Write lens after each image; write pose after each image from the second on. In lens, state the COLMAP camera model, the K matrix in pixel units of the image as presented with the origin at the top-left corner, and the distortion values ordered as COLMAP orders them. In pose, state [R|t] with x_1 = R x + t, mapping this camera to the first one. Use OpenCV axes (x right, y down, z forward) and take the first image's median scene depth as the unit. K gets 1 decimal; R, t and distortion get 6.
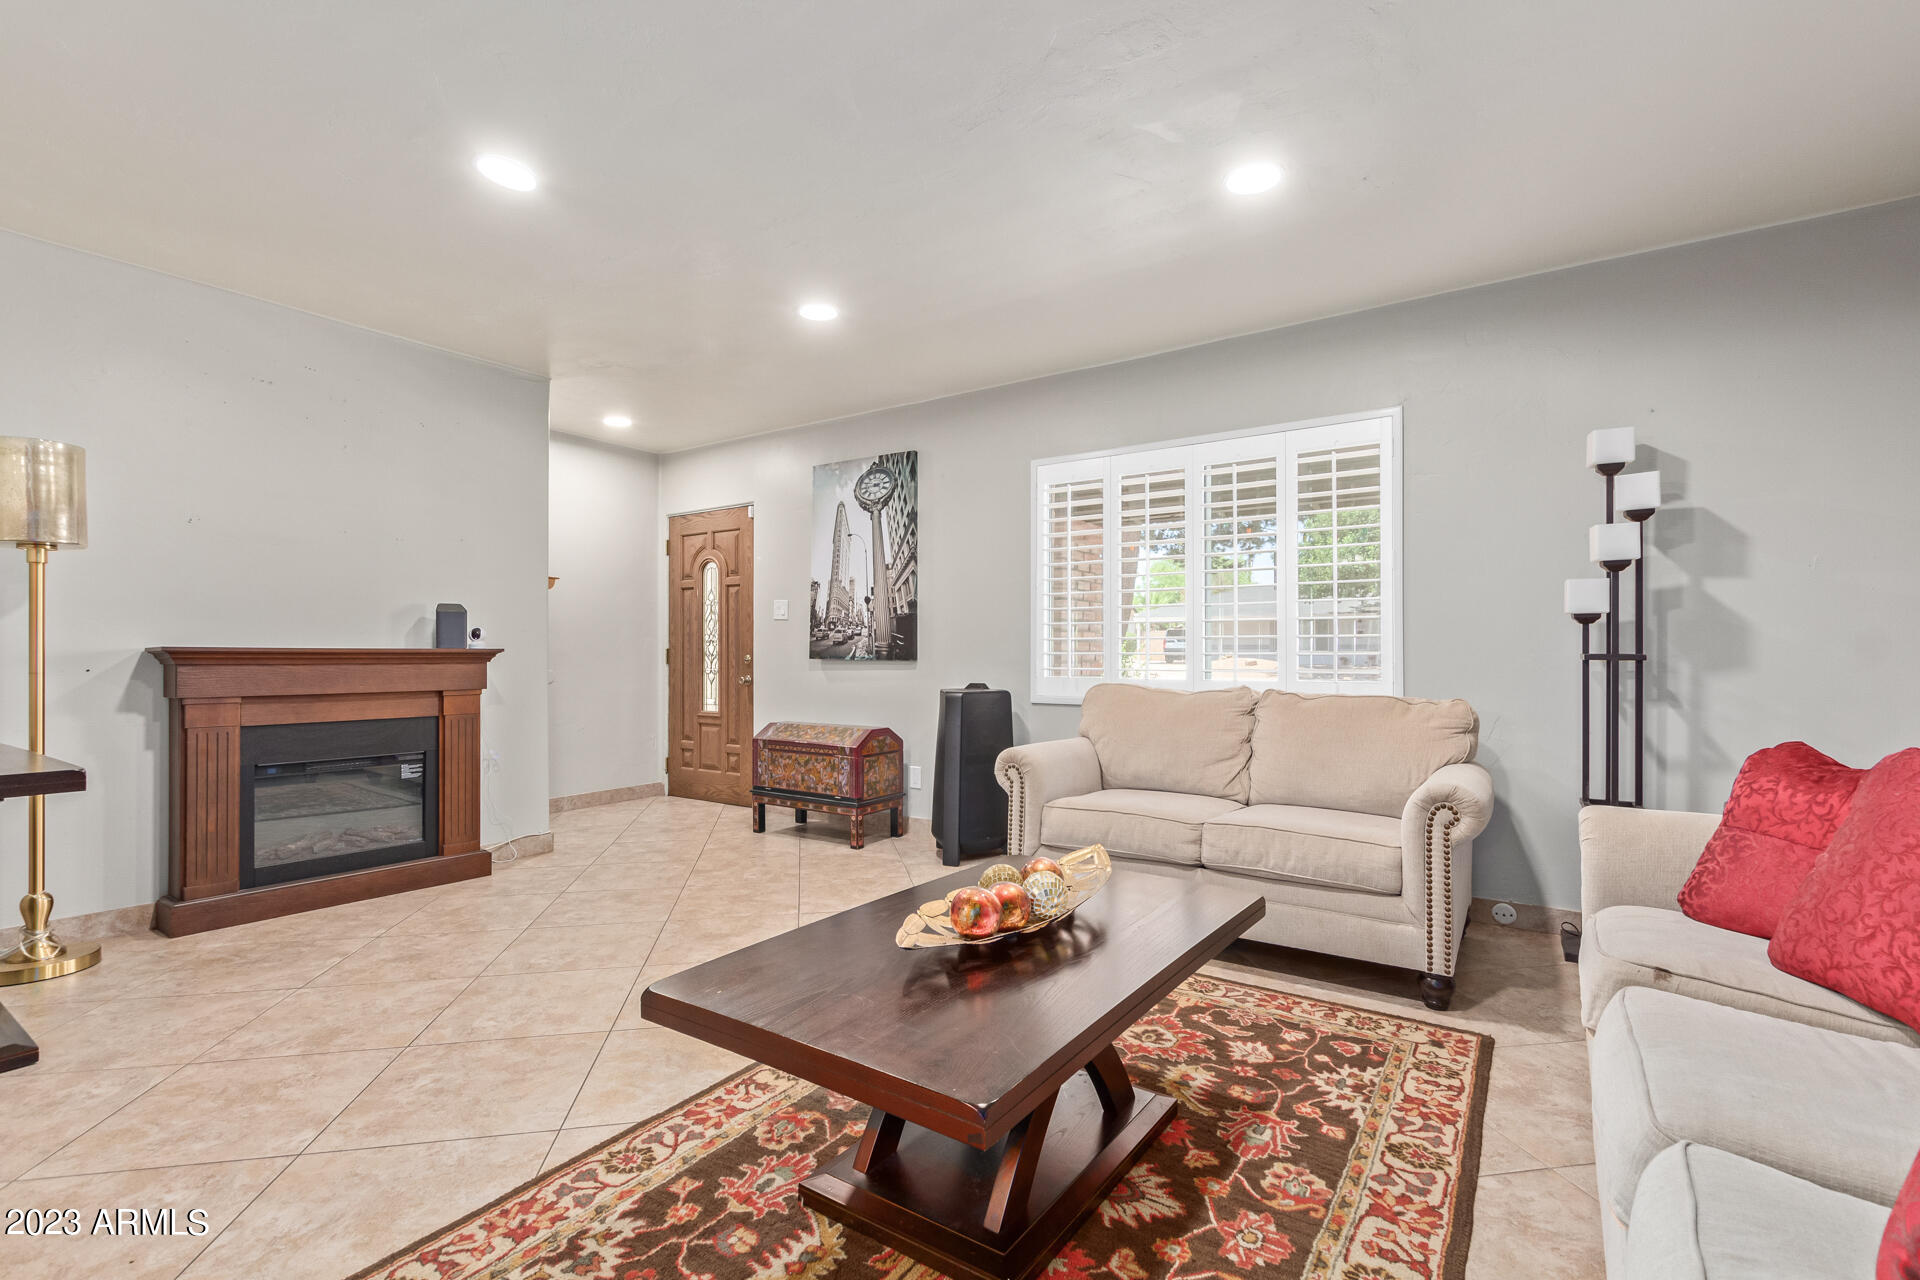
lens RADIAL K [[882.0, 0, 971.3], [0, 882.0, 651.4], [0, 0, 1]] dist [0.005022, -0.000174]
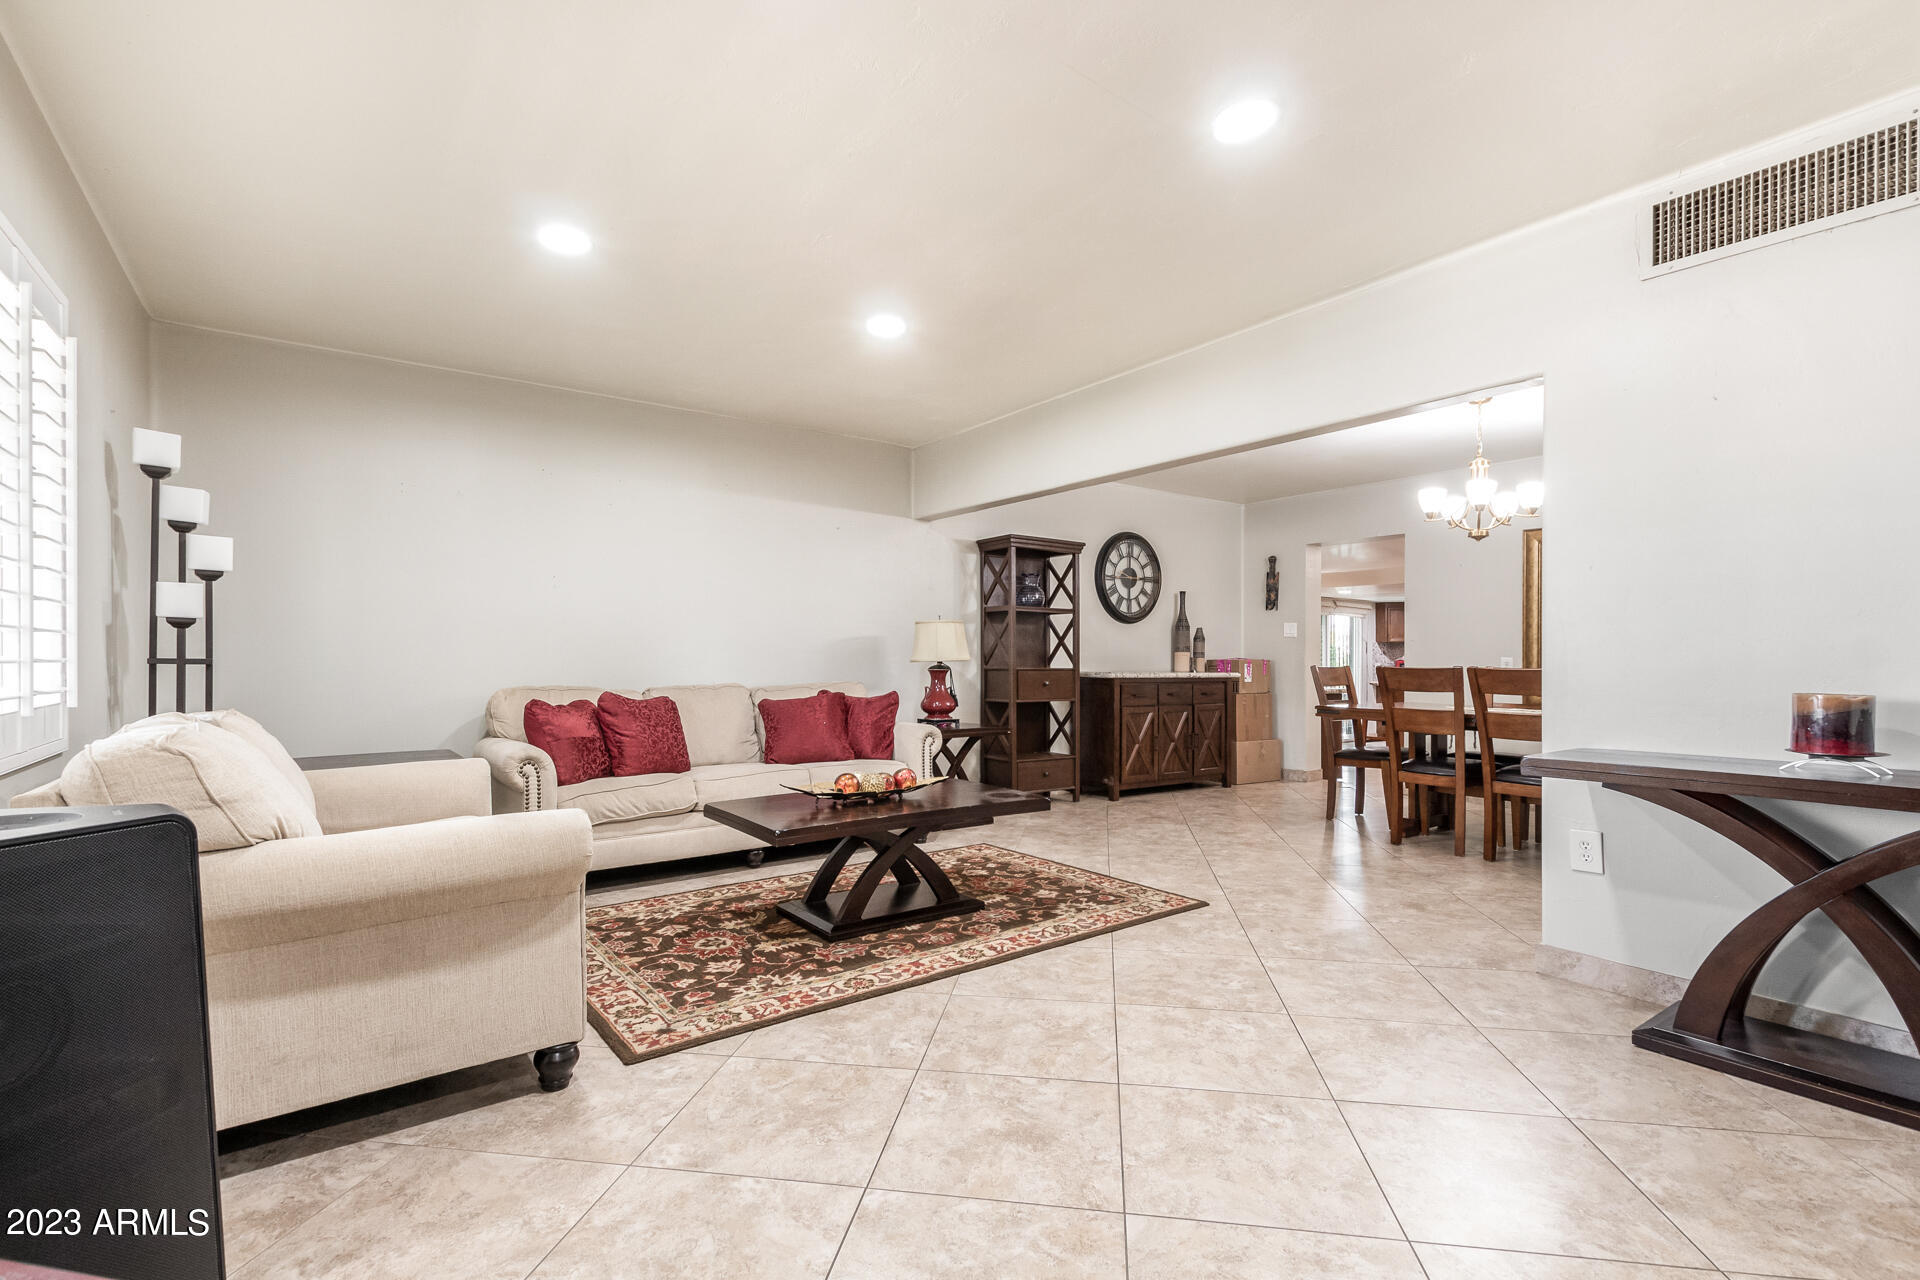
lens RADIAL K [[882.0, 0, 971.3], [0, 882.0, 651.4], [0, 0, 1]] dist [0.005022, -0.000174]
pose [[-0.944892, 0.000141, 0.327381, -0.597904], [-0.002792, 0.999960, -0.008490, 0.000645], [-0.327369, -0.008936, -0.944854, 2.095251]]
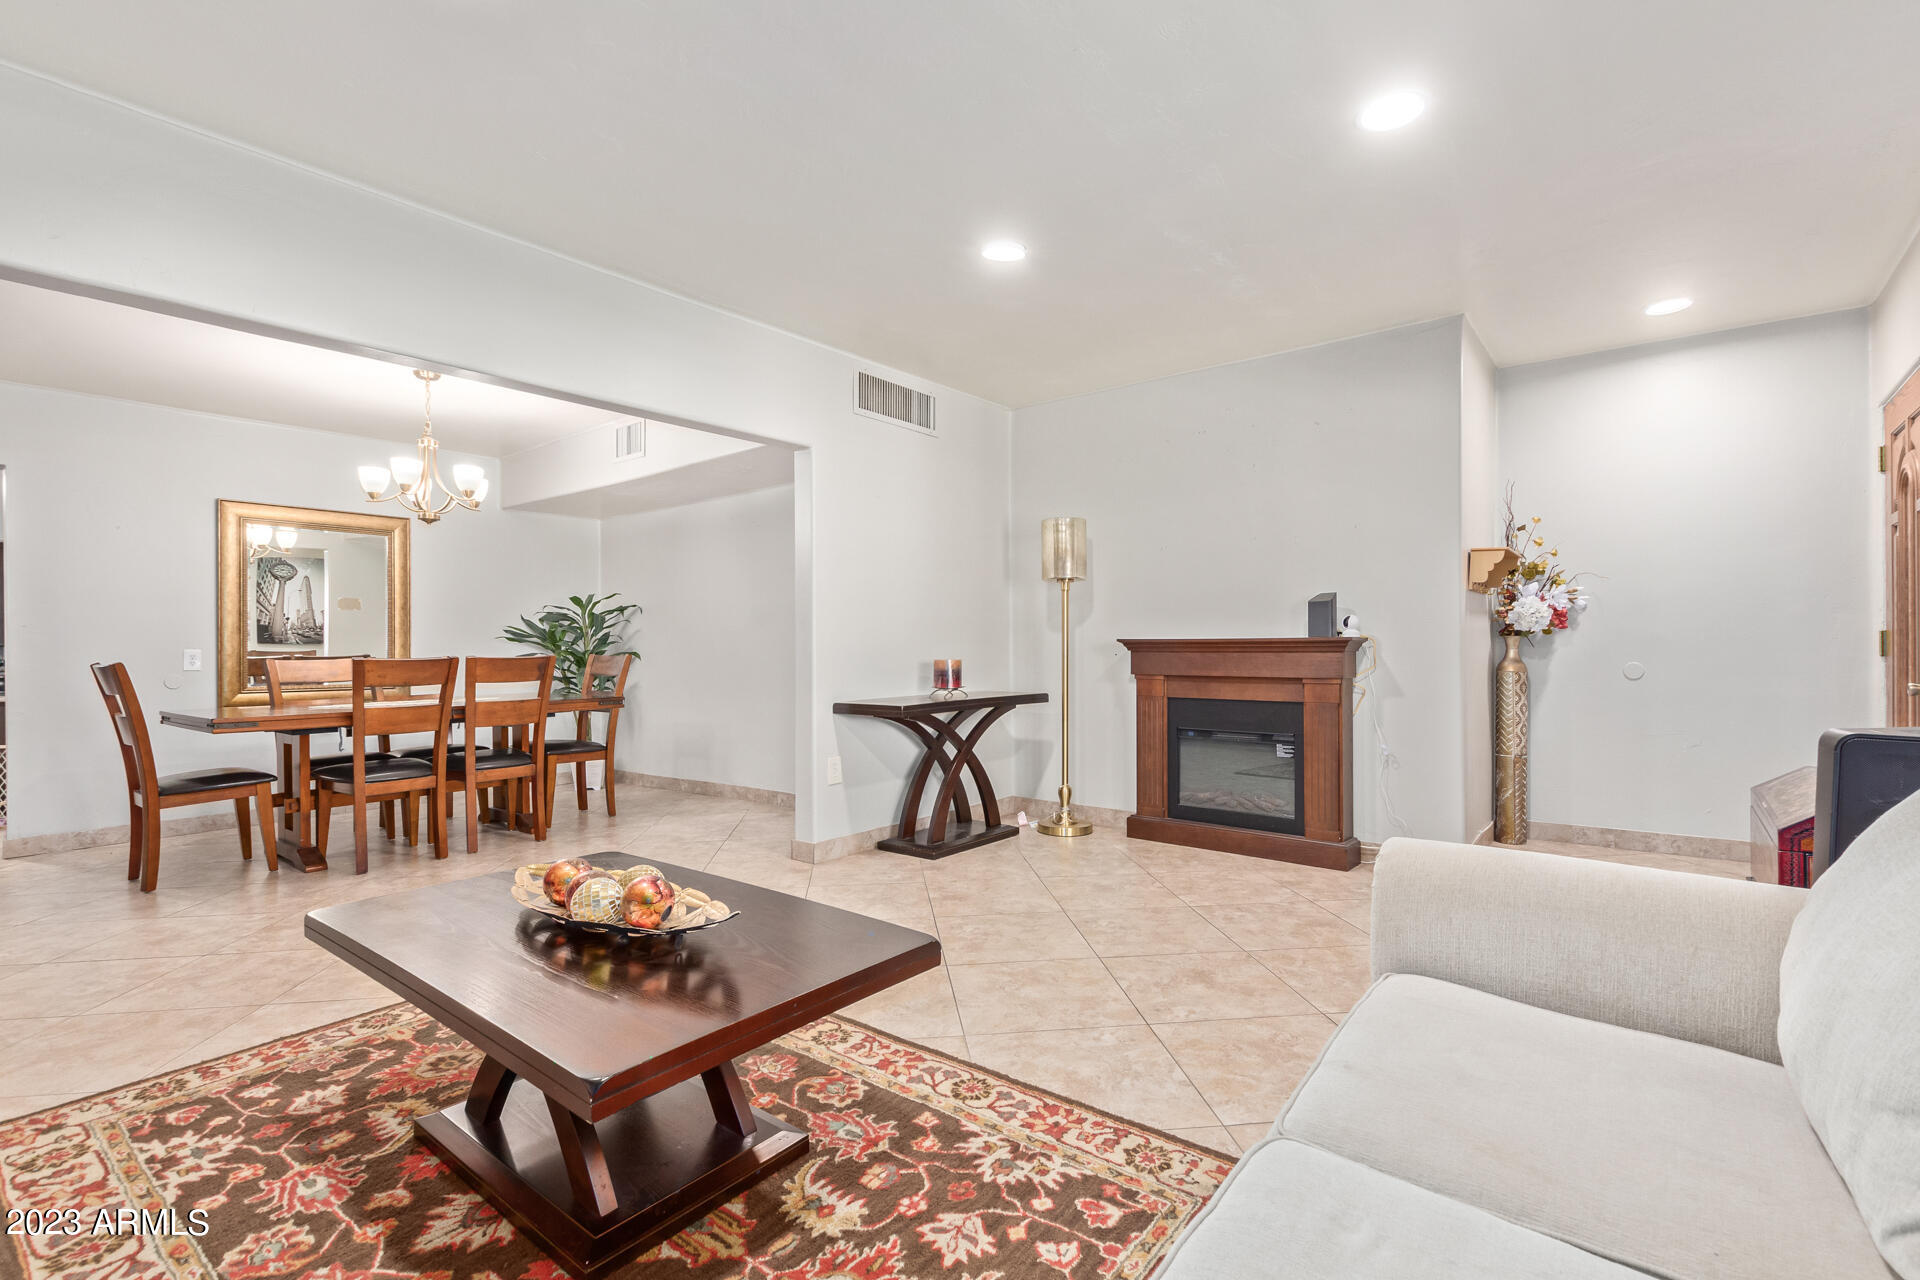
lens RADIAL K [[860.5, 0, 954.9], [0, 860.5, 684.3], [0, 0, 1]] dist [0.002376, 0.000240]
pose [[-0.081076, 0.046405, -0.995627, 0.719548], [0.011782, 0.998890, 0.045597, 0.000482], [0.996638, -0.008034, -0.081533, 1.105467]]
